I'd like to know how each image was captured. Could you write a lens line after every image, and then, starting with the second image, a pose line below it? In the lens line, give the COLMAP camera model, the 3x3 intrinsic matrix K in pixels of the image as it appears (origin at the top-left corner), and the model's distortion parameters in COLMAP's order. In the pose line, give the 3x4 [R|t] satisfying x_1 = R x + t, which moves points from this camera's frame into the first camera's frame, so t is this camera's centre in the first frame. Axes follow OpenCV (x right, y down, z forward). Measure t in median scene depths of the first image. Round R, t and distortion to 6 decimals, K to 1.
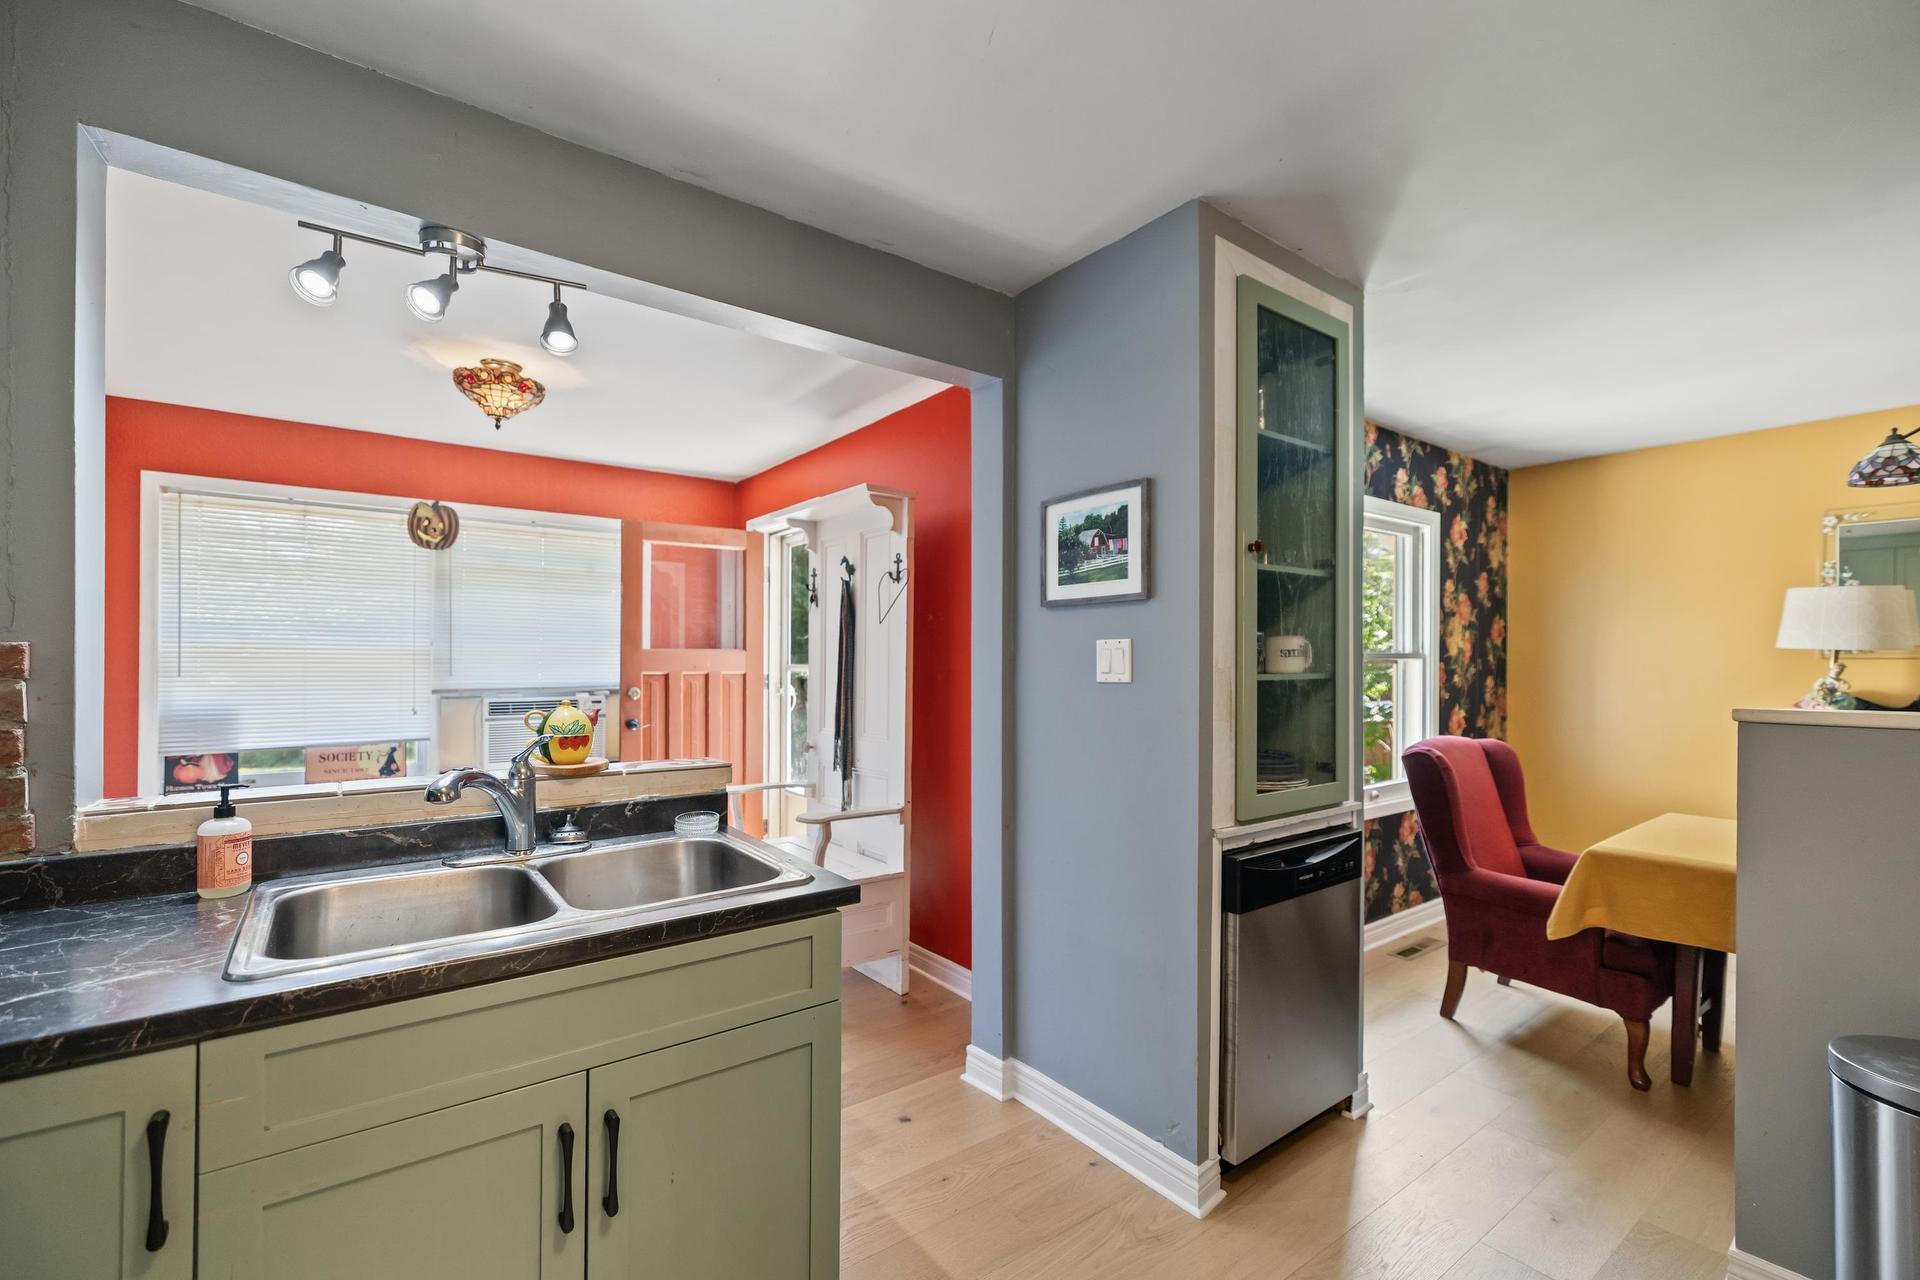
lens RADIAL K [[819.7, 0, 949.8], [0, 819.7, 660.1], [0, 0, 1]] dist [0.003510, 0.000100]
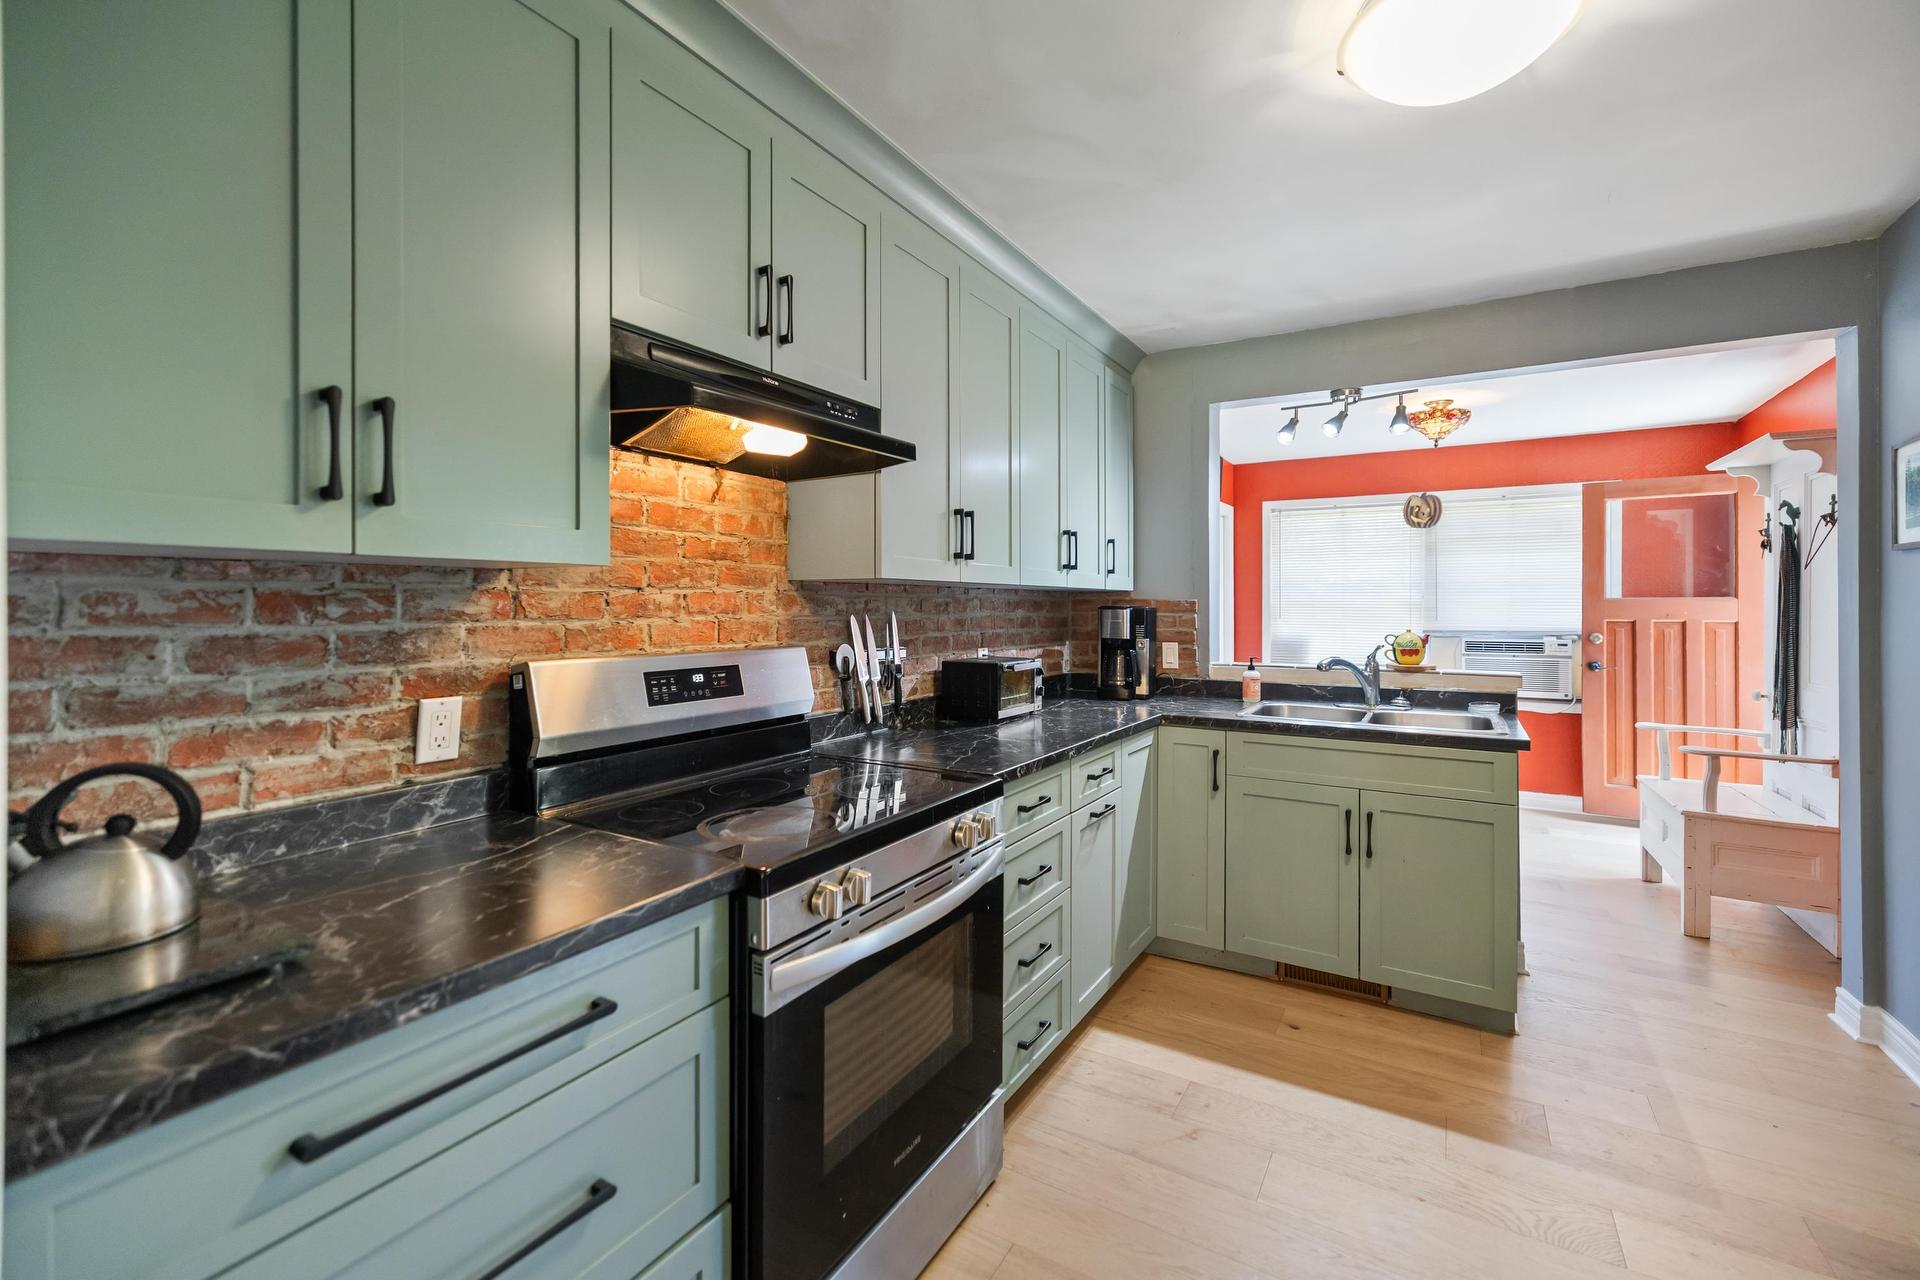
lens RADIAL K [[819.7, 0, 958.1], [0, 819.7, 605.9], [0, 0, 1]] dist [0.003510, 0.000100]
pose [[0.383186, -0.005984, -0.923652, 0.573785], [-0.000851, 0.999976, -0.006831, 0.009060], [0.923671, 0.003403, 0.383171, -0.409868]]
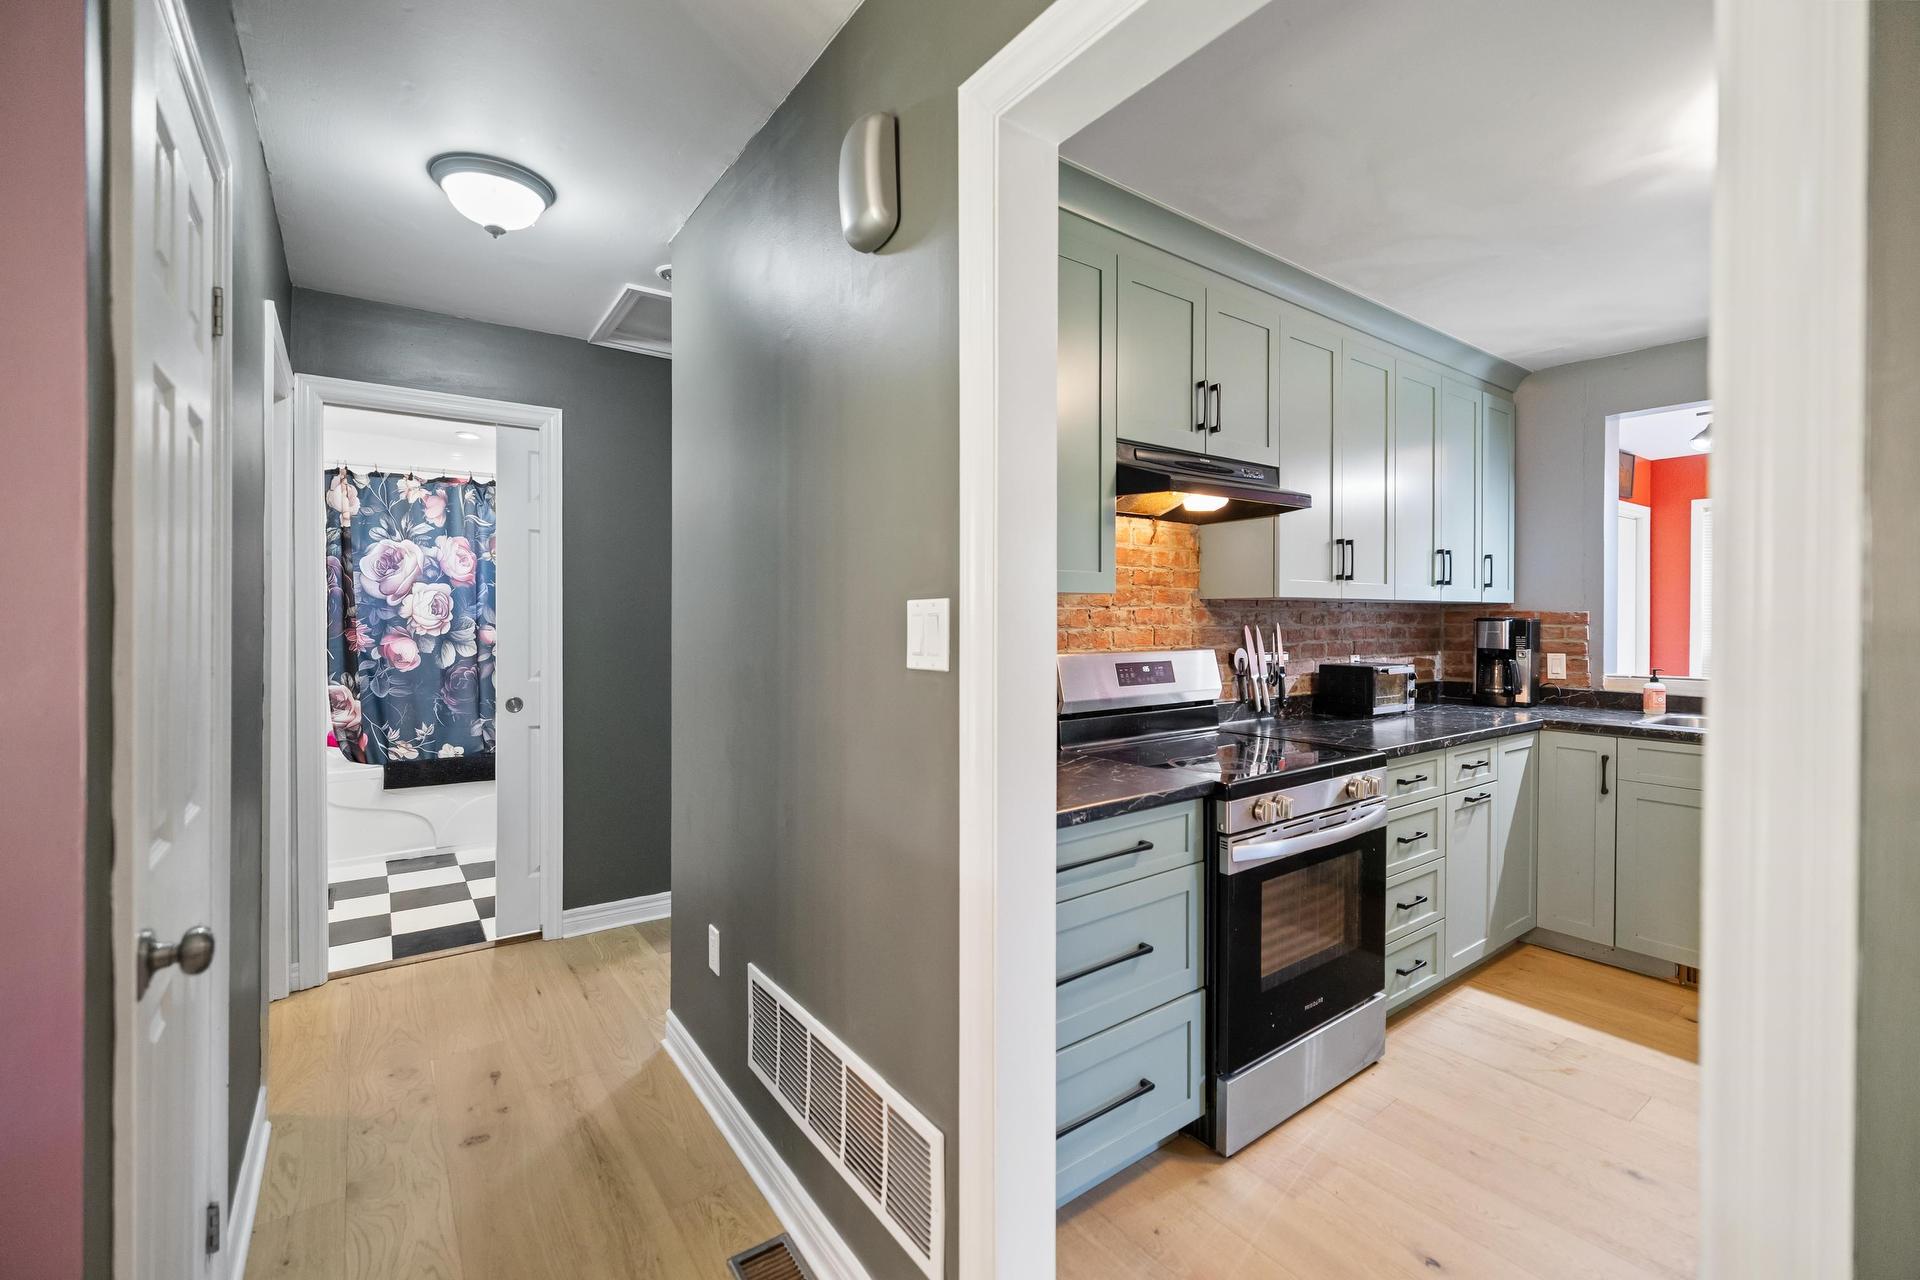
lens RADIAL K [[819.7, 0, 947.0], [0, 819.7, 627.6], [0, 0, 1]] dist [0.003510, 0.000100]
pose [[-0.007803, 0.005855, -0.999952, 0.863474], [-0.001597, 0.999982, 0.005868, 0.010034], [0.999968, 0.001642, -0.007793, -0.593239]]
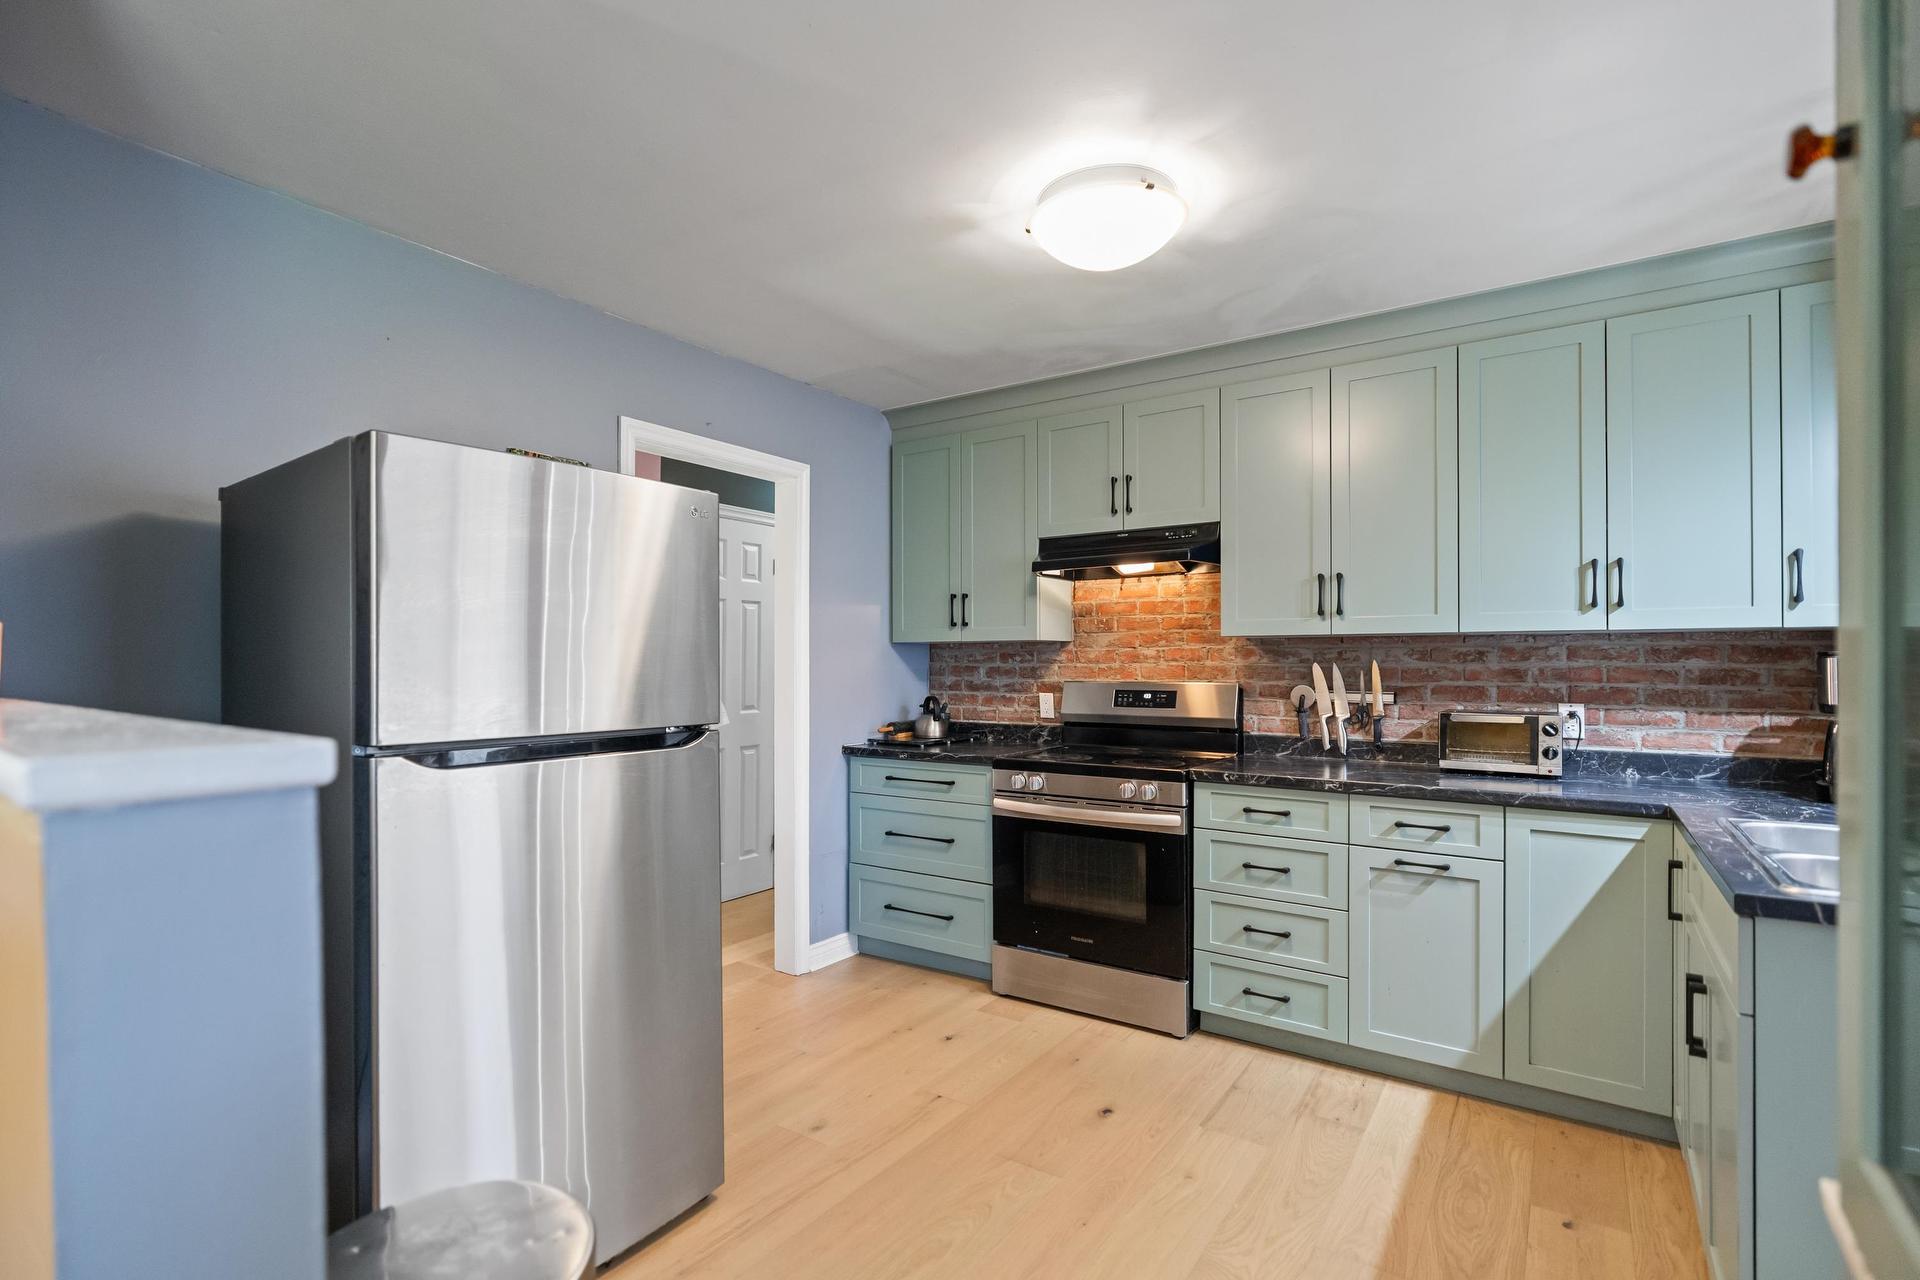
lens RADIAL K [[904.9, 0, 932.1], [0, 904.9, 667.4], [0, 0, 1]] dist [0.001229, 0.000043]
pose [[-0.950544, -0.008102, -0.310485, 0.599935], [-0.009293, 0.999954, 0.002357, 0.022319], [0.310452, 0.005126, -0.950575, 0.967057]]
